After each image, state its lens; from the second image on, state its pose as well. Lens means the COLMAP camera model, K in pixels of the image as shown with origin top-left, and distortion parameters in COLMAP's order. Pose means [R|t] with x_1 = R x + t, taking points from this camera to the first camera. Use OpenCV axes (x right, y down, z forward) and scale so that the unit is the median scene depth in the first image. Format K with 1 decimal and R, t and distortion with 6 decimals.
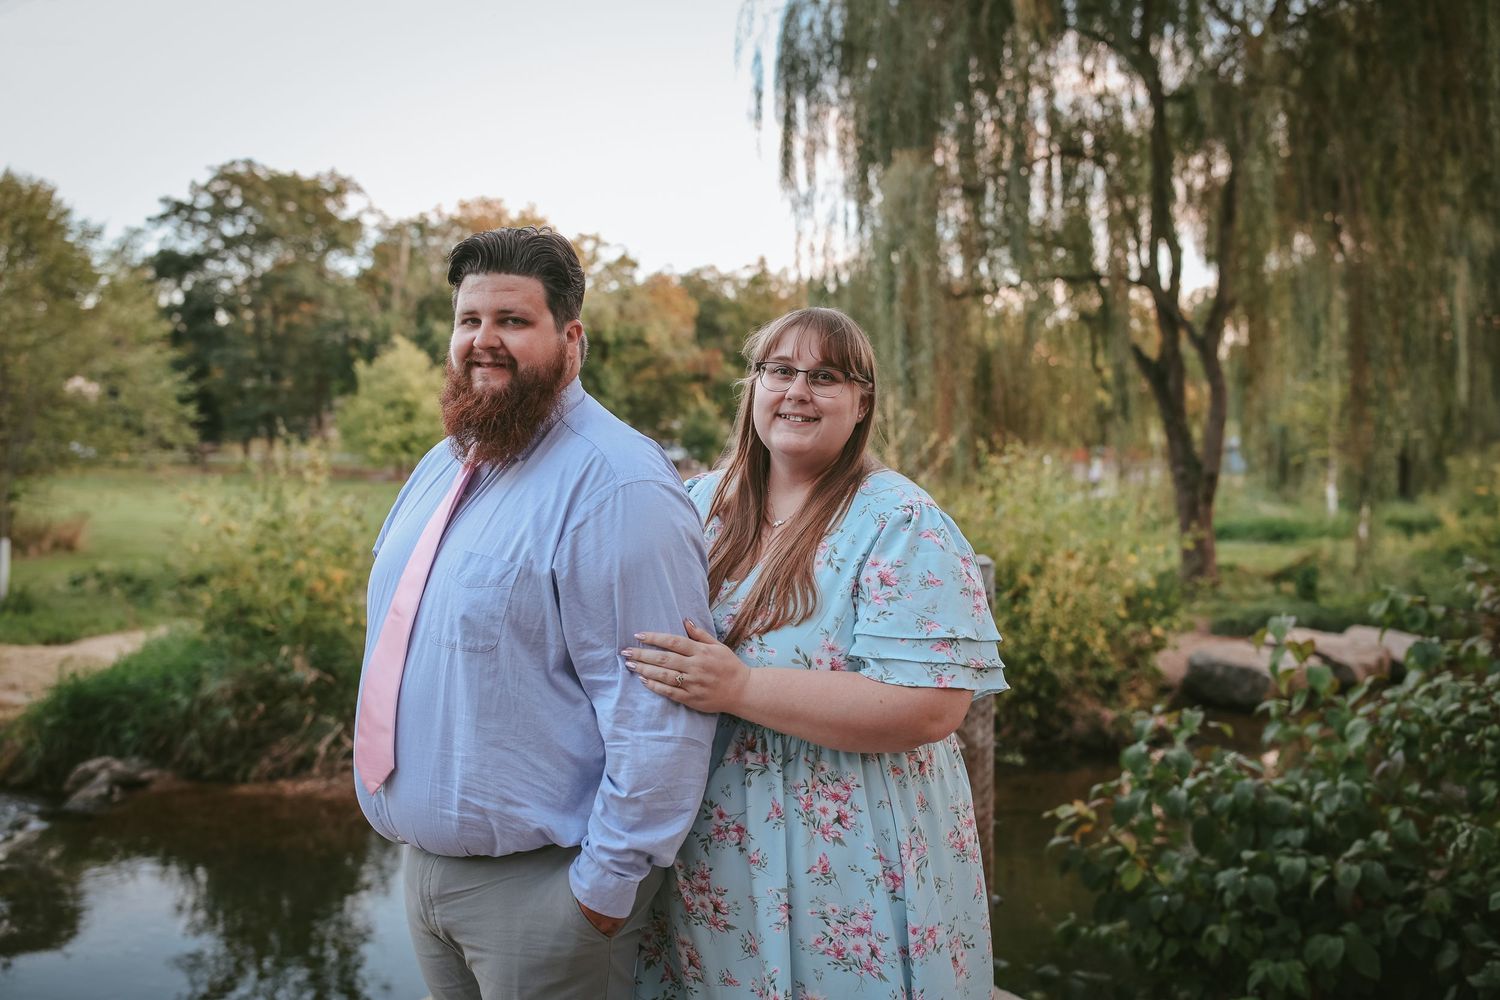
lens RADIAL K [[1526.2, 0, 776.2], [0, 1526.2, 502.1], [0, 0, 1]] dist [-0.034630, -0.009384]
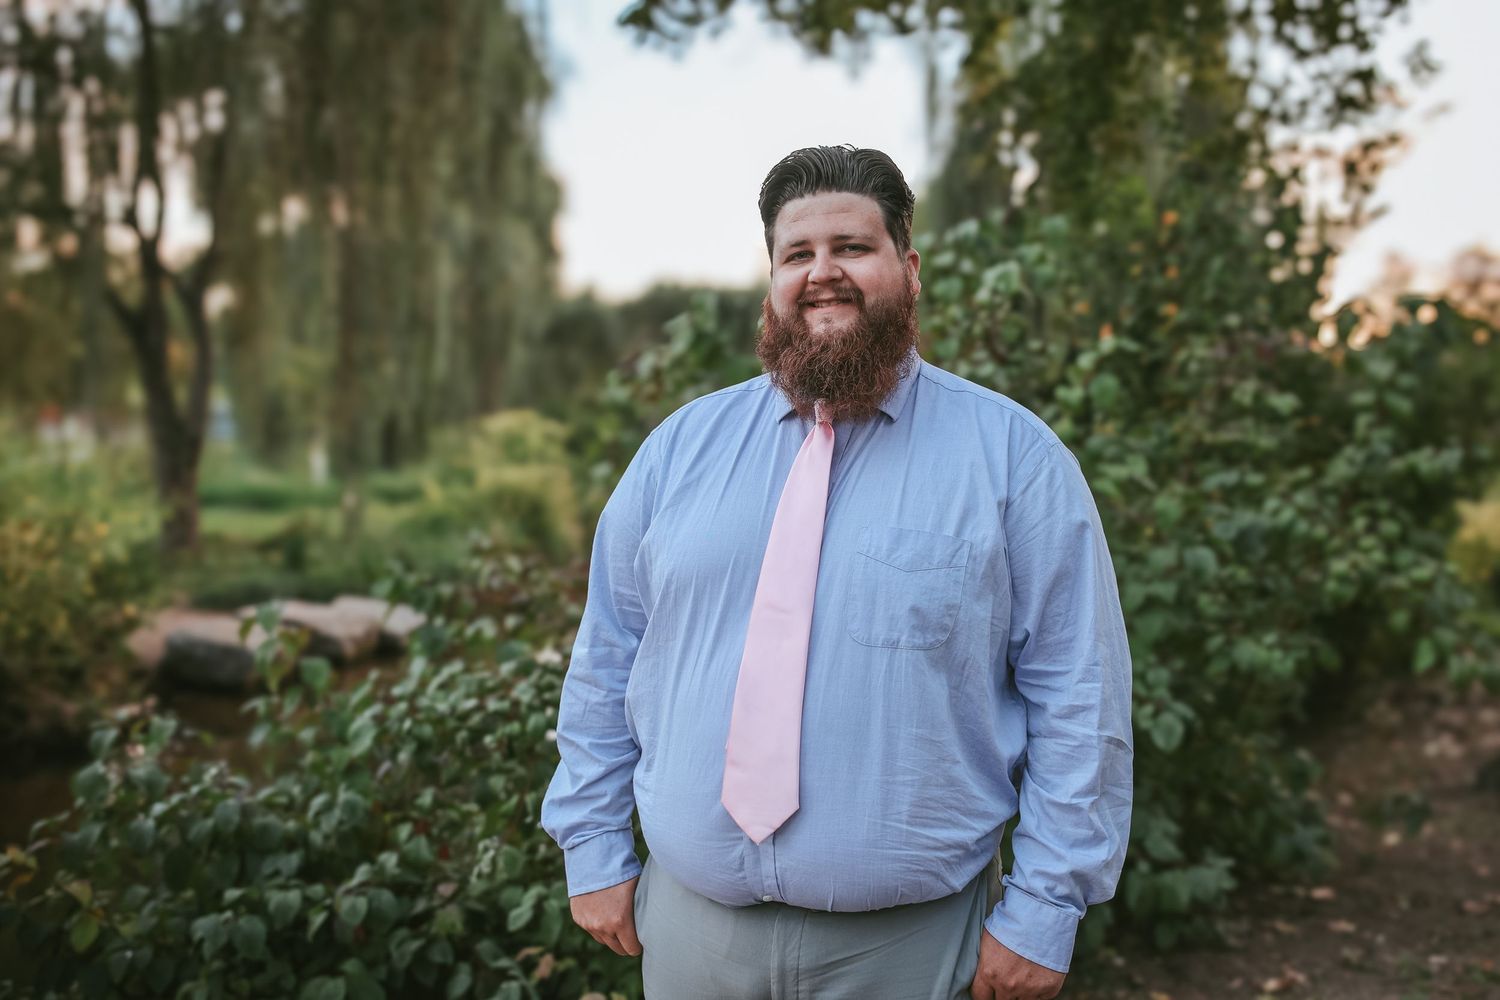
lens RADIAL K [[1461.2, 0, 750.0], [0, 1461.2, 500.0], [0, 0, 1]] dist [-0.050955, -0.013095]
pose [[0.800311, 0.008473, 0.599526, 0.059477], [-0.020682, 0.999695, 0.013480, 0.002528], [-0.599229, -0.023188, 0.800242, 0.194090]]
